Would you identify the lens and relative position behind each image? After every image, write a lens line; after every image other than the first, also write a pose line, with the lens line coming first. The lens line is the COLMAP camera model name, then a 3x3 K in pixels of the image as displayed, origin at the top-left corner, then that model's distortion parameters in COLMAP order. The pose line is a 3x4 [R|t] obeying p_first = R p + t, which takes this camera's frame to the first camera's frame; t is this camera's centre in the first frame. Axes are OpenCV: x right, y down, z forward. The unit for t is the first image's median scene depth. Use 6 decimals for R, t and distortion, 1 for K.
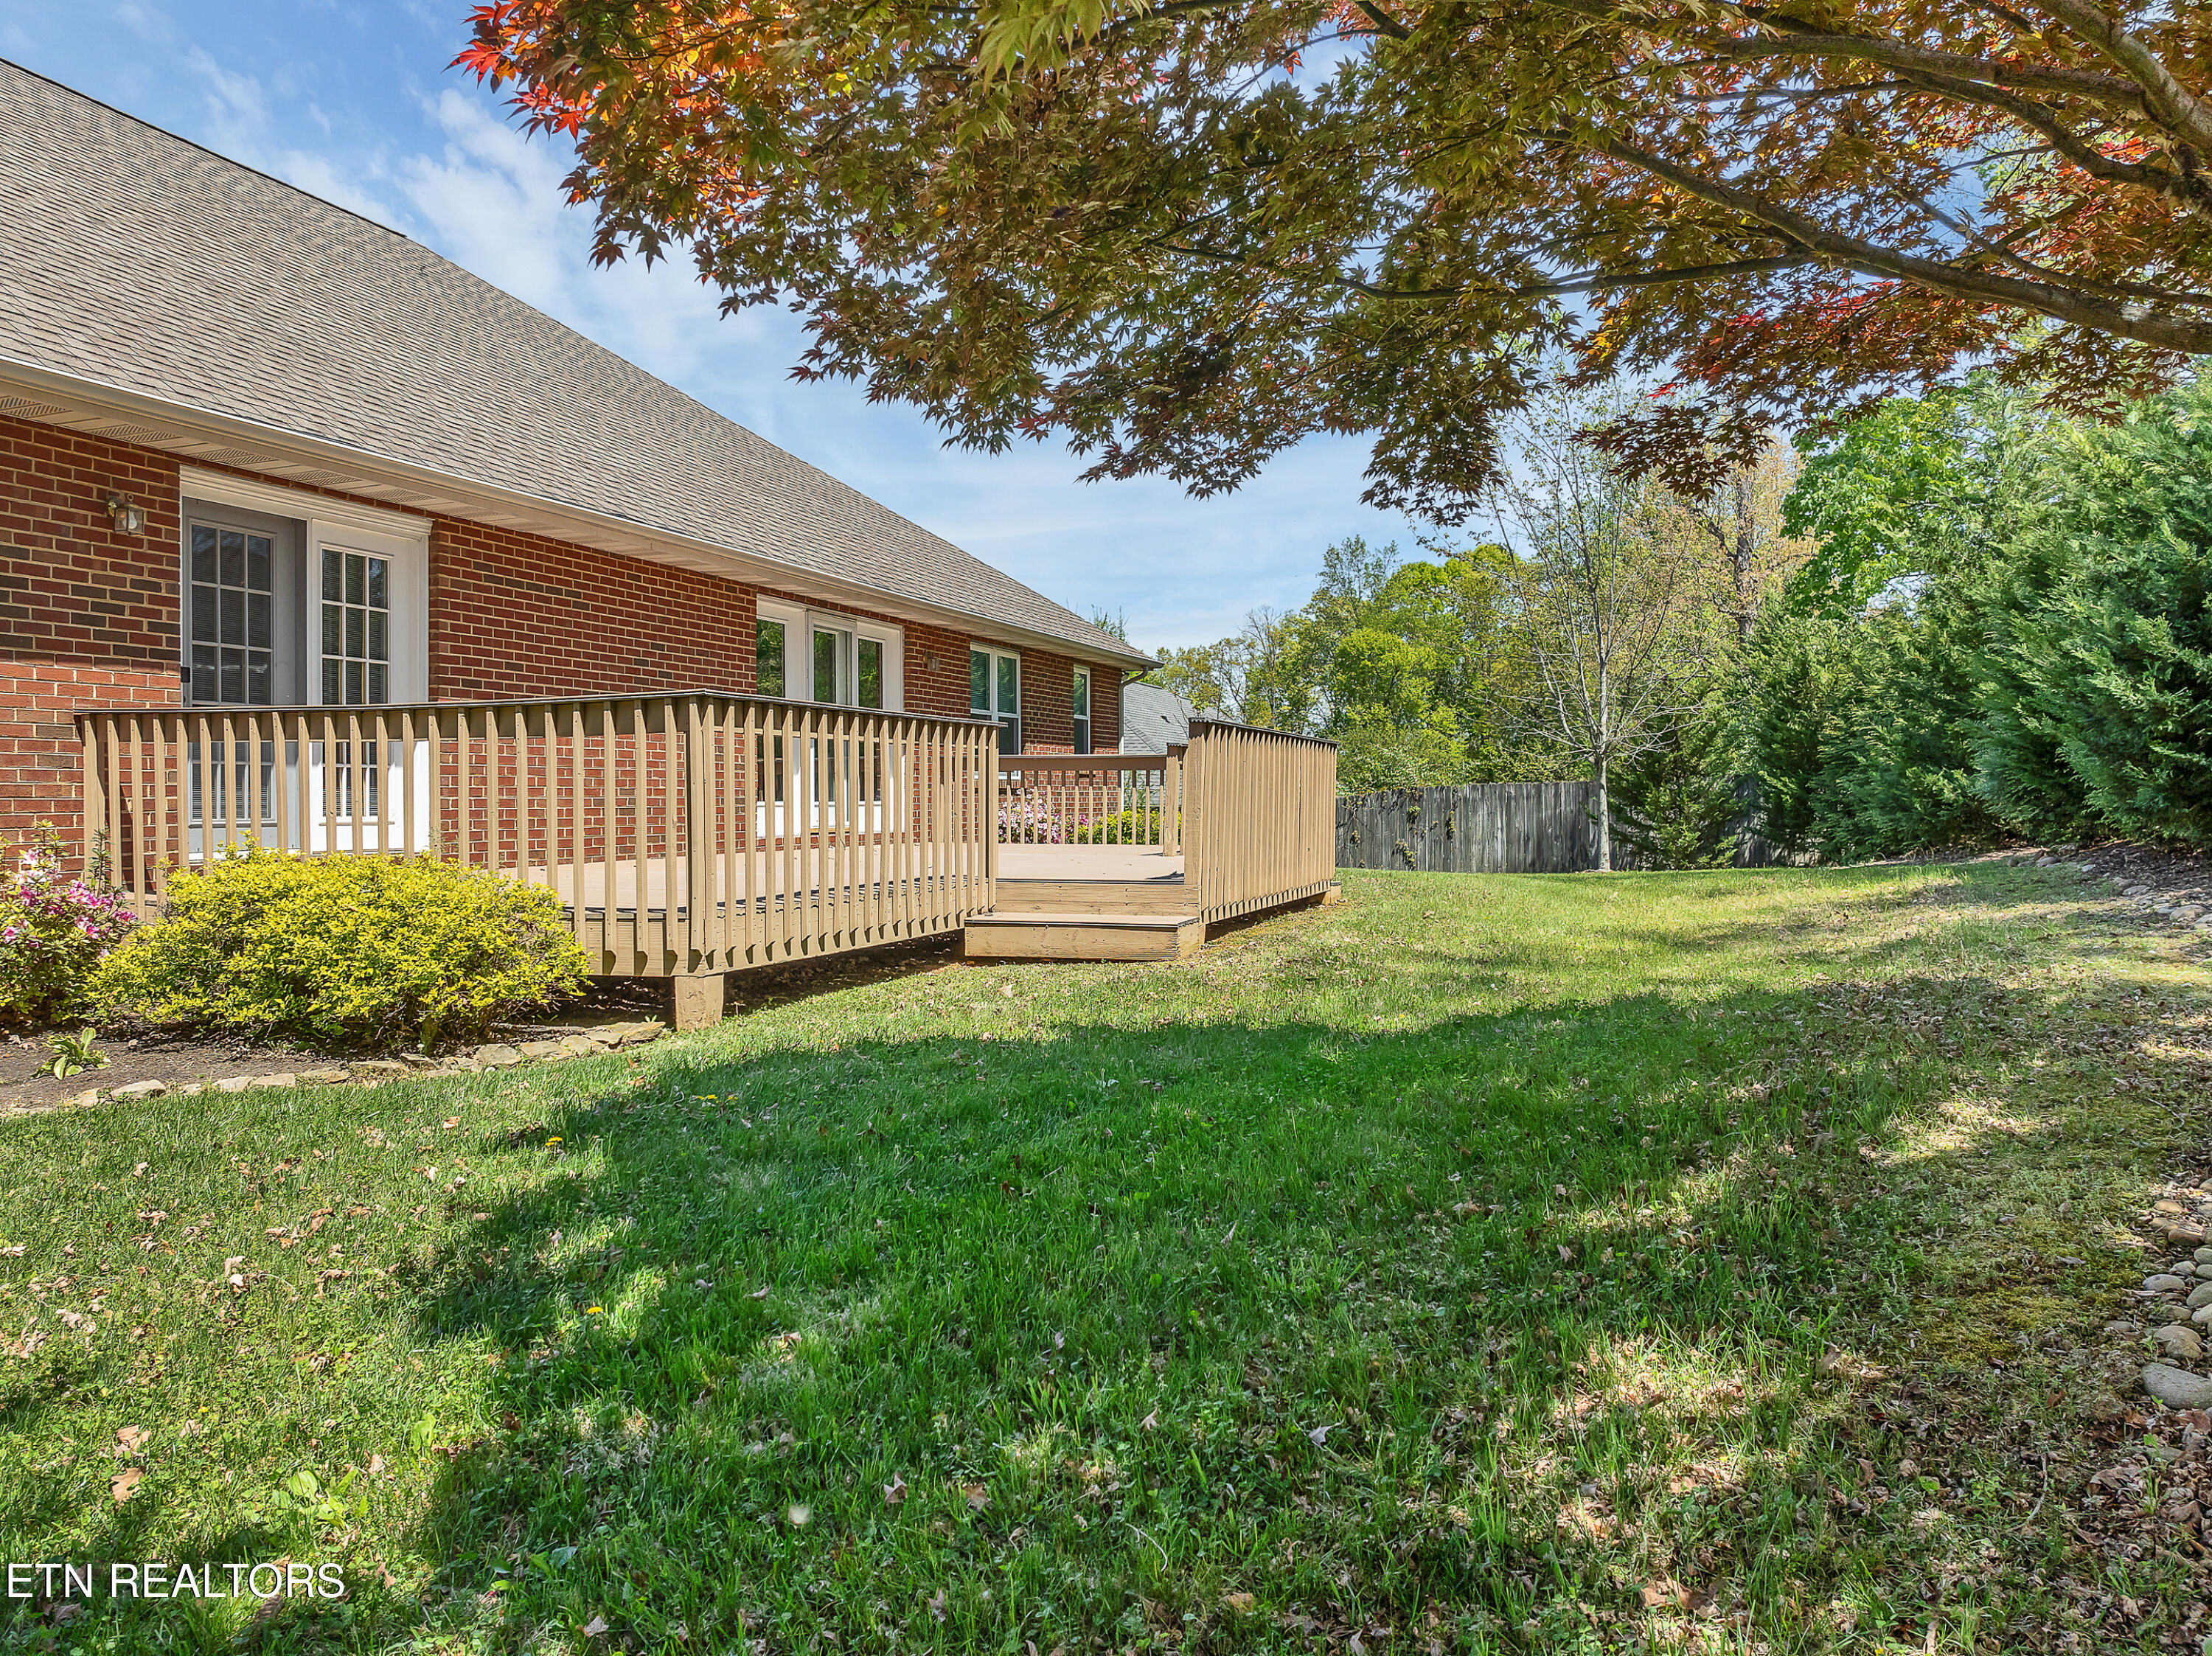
lens RADIAL K [[1581.5, 0, 1110.2], [0, 1581.5, 831.2], [0, 0, 1]] dist [-0.040389, 0.004841]
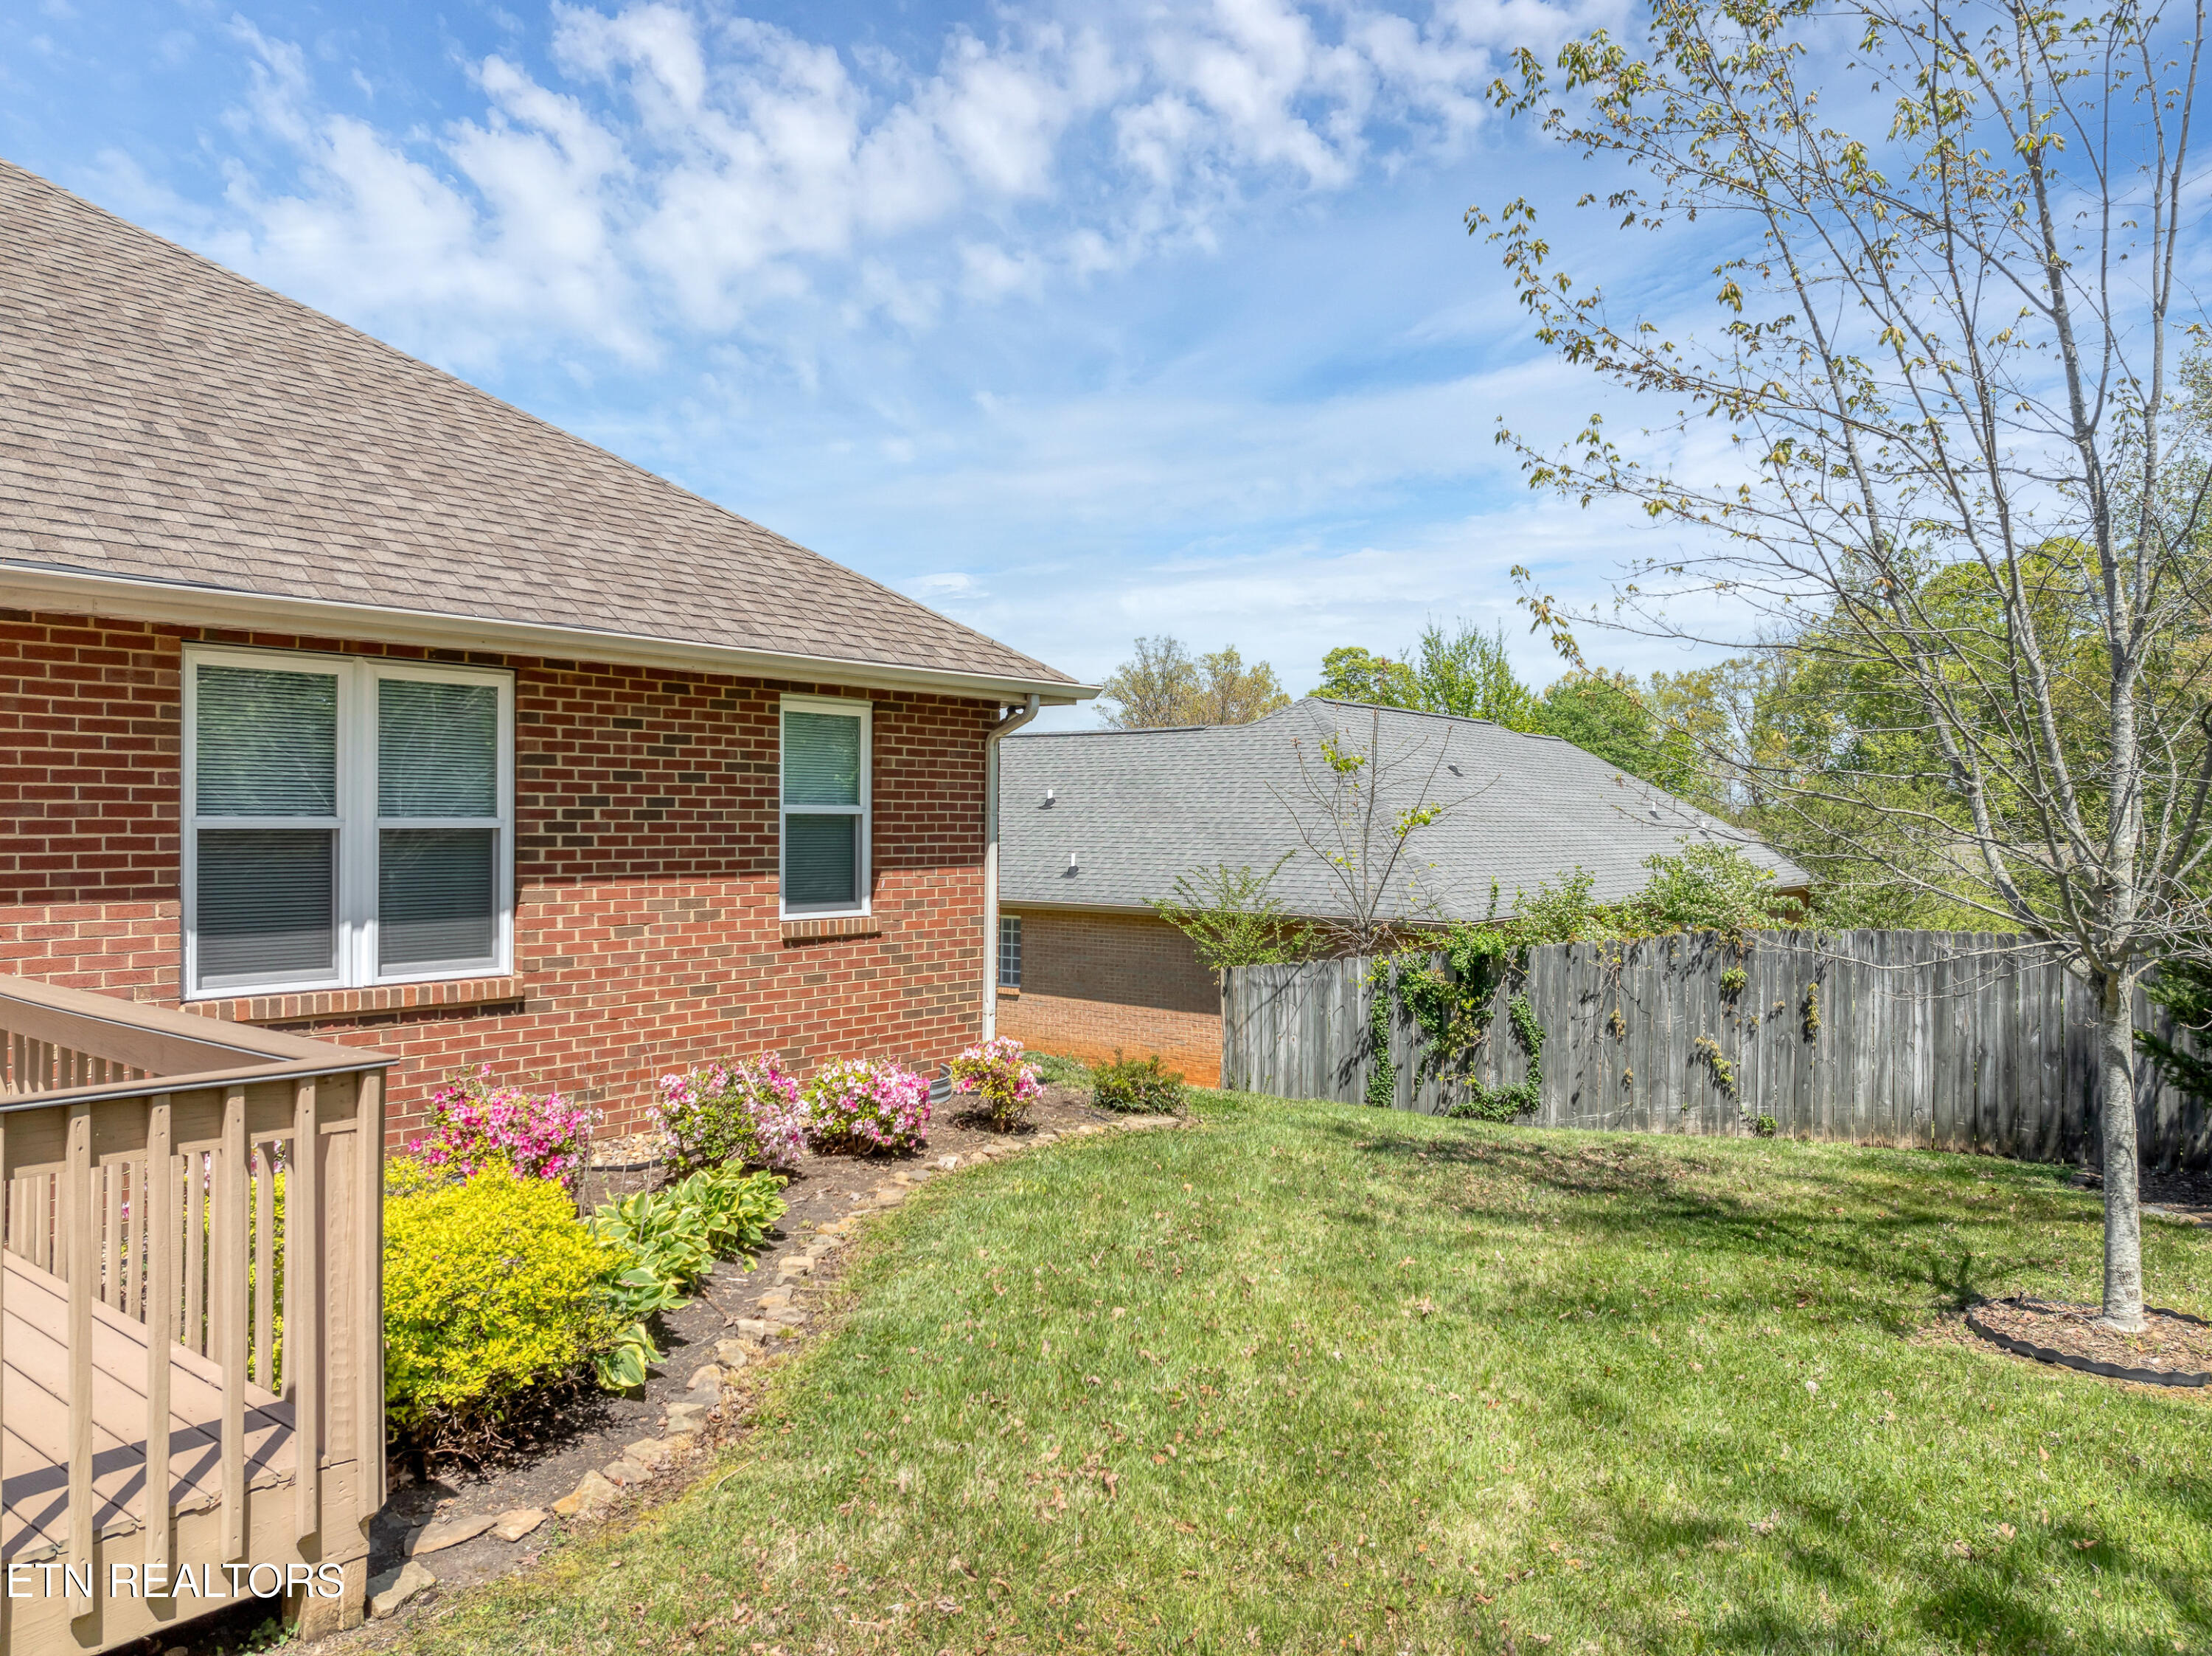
lens RADIAL K [[1547.6, 0, 1116.5], [0, 1547.6, 830.6], [0, 0, 1]] dist [-0.037201, 0.003922]
pose [[0.946559, 0.007930, -0.322433, 0.814956], [-0.013799, 0.999778, -0.015920, -0.240762], [0.322235, 0.019518, 0.946458, 2.396234]]
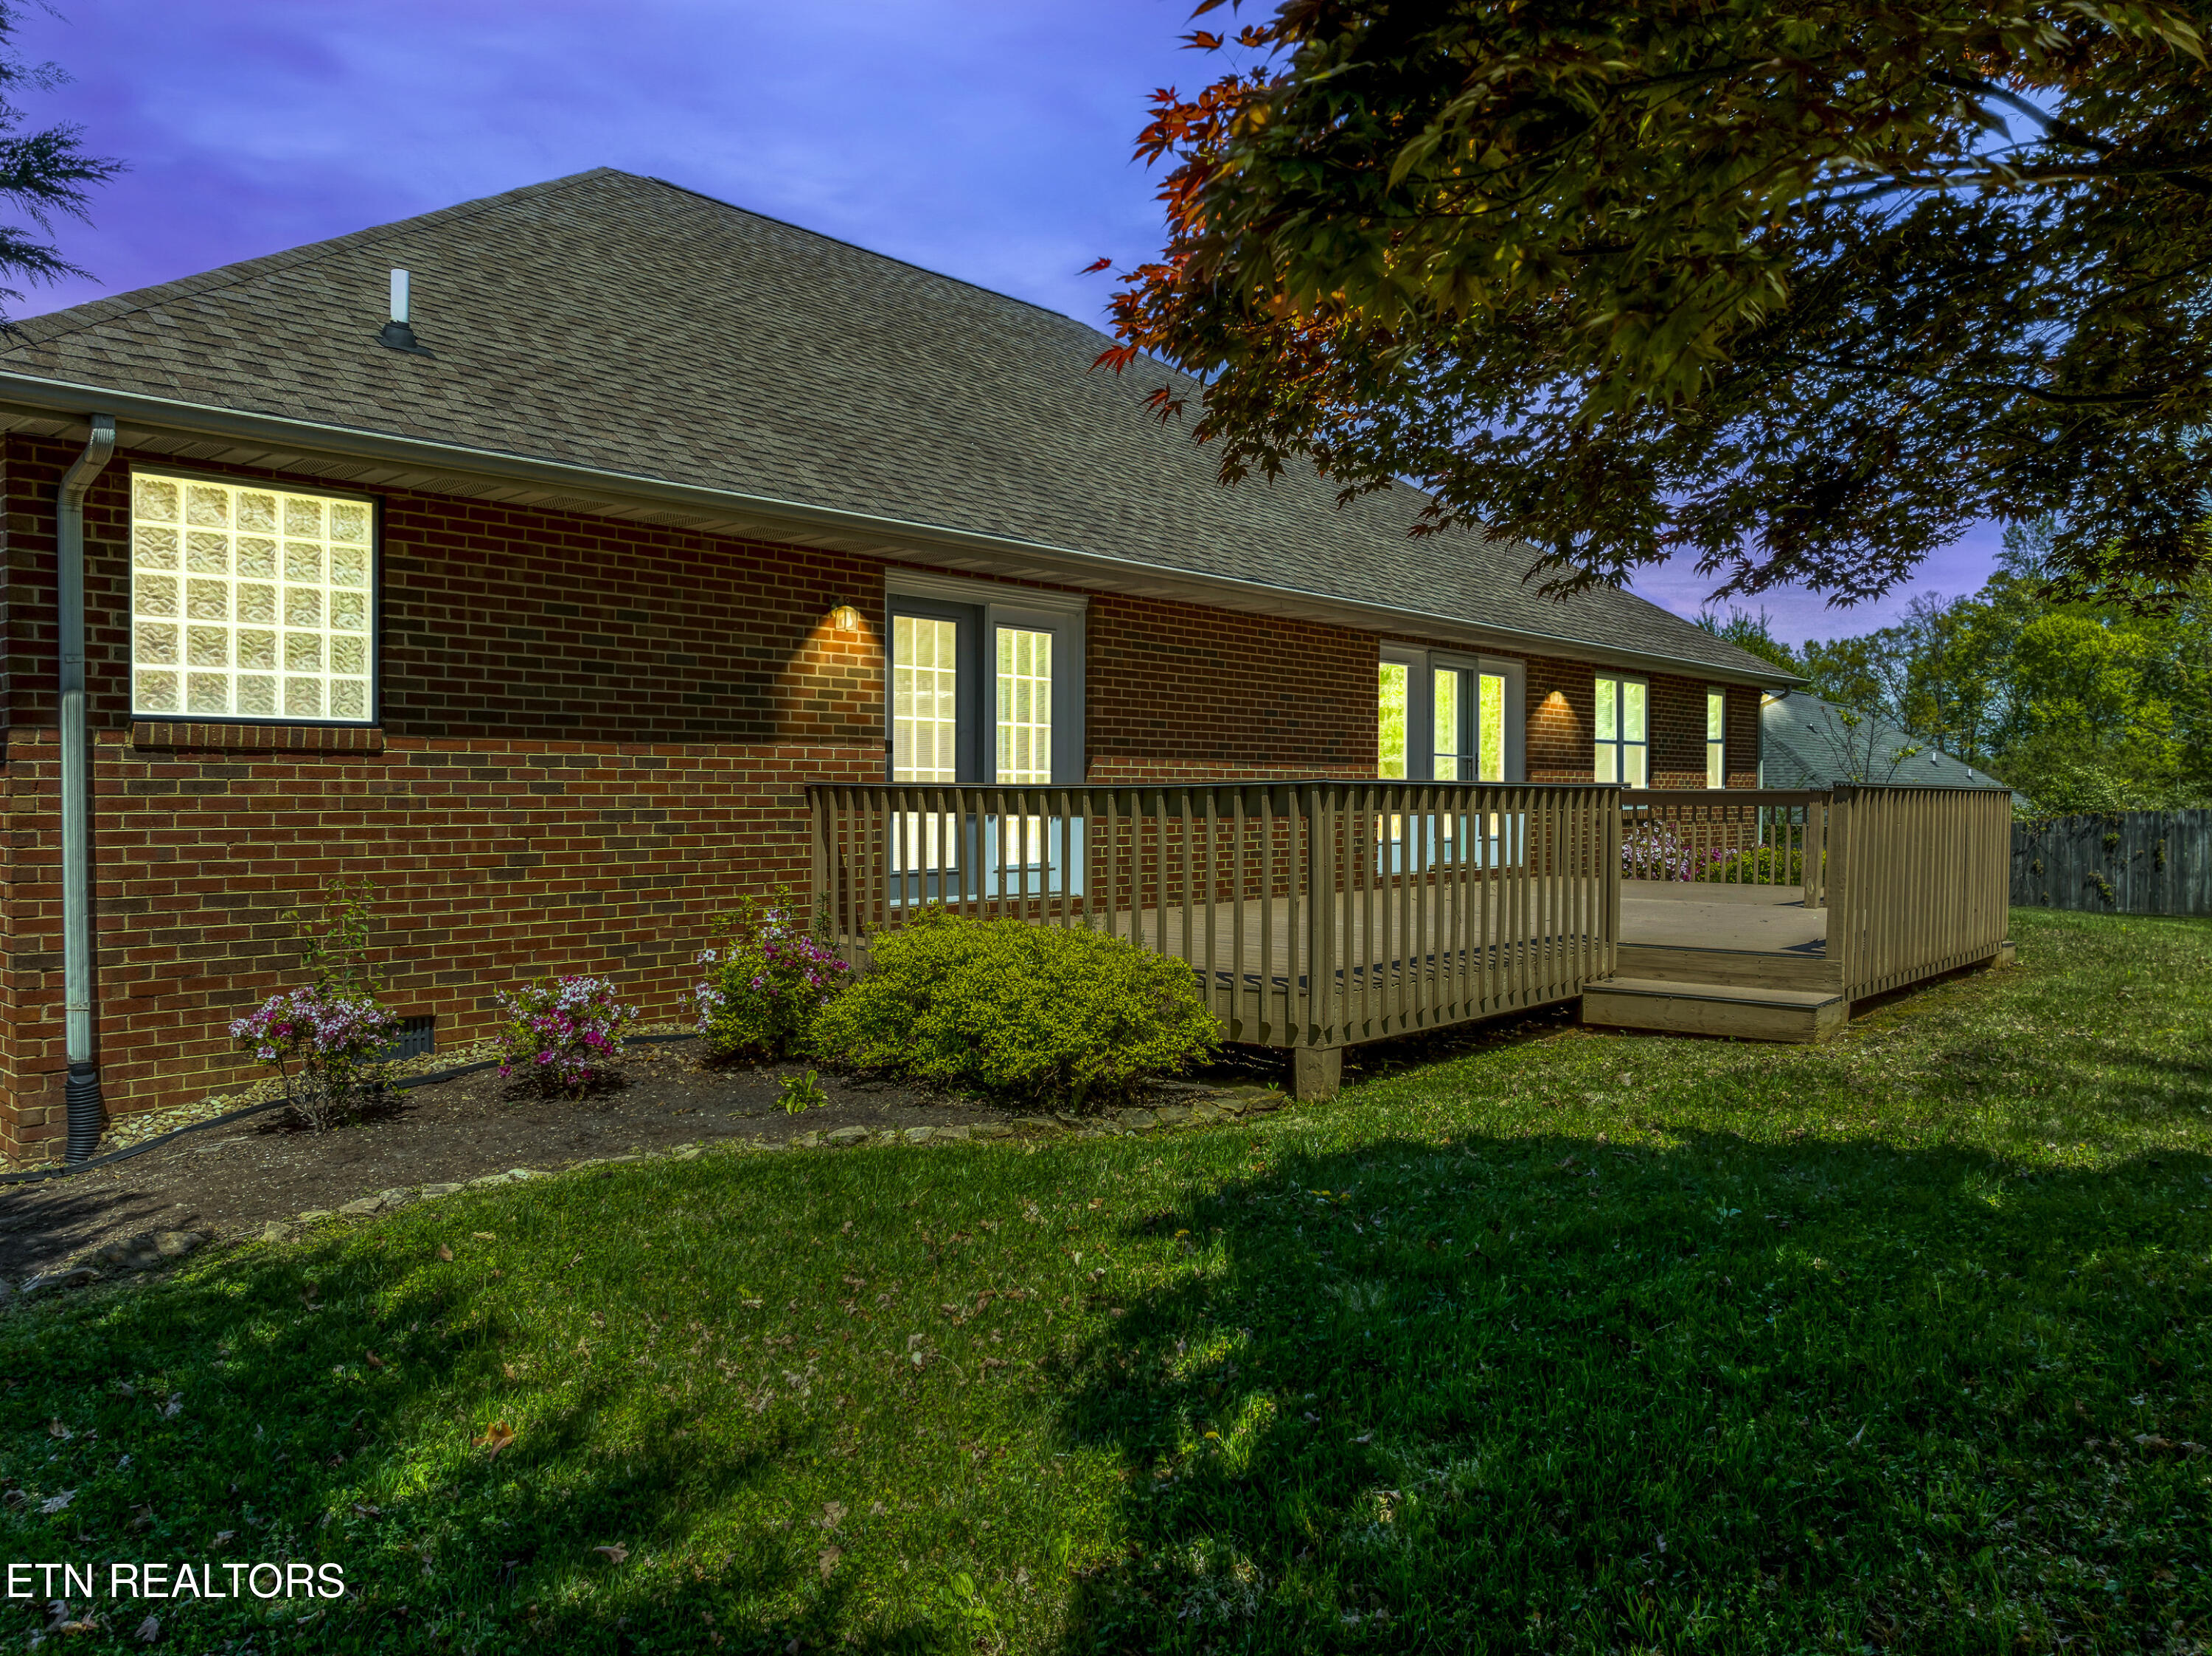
lens RADIAL K [[1547.6, 0, 1116.5], [0, 1547.6, 830.6], [0, 0, 1]] dist [-0.037201, 0.003922]
pose [[0.924843, 0.012112, -0.380156, 0.005882], [-0.011423, 0.999926, 0.004069, -0.071777], [0.380177, 0.000580, 0.924913, -0.004986]]
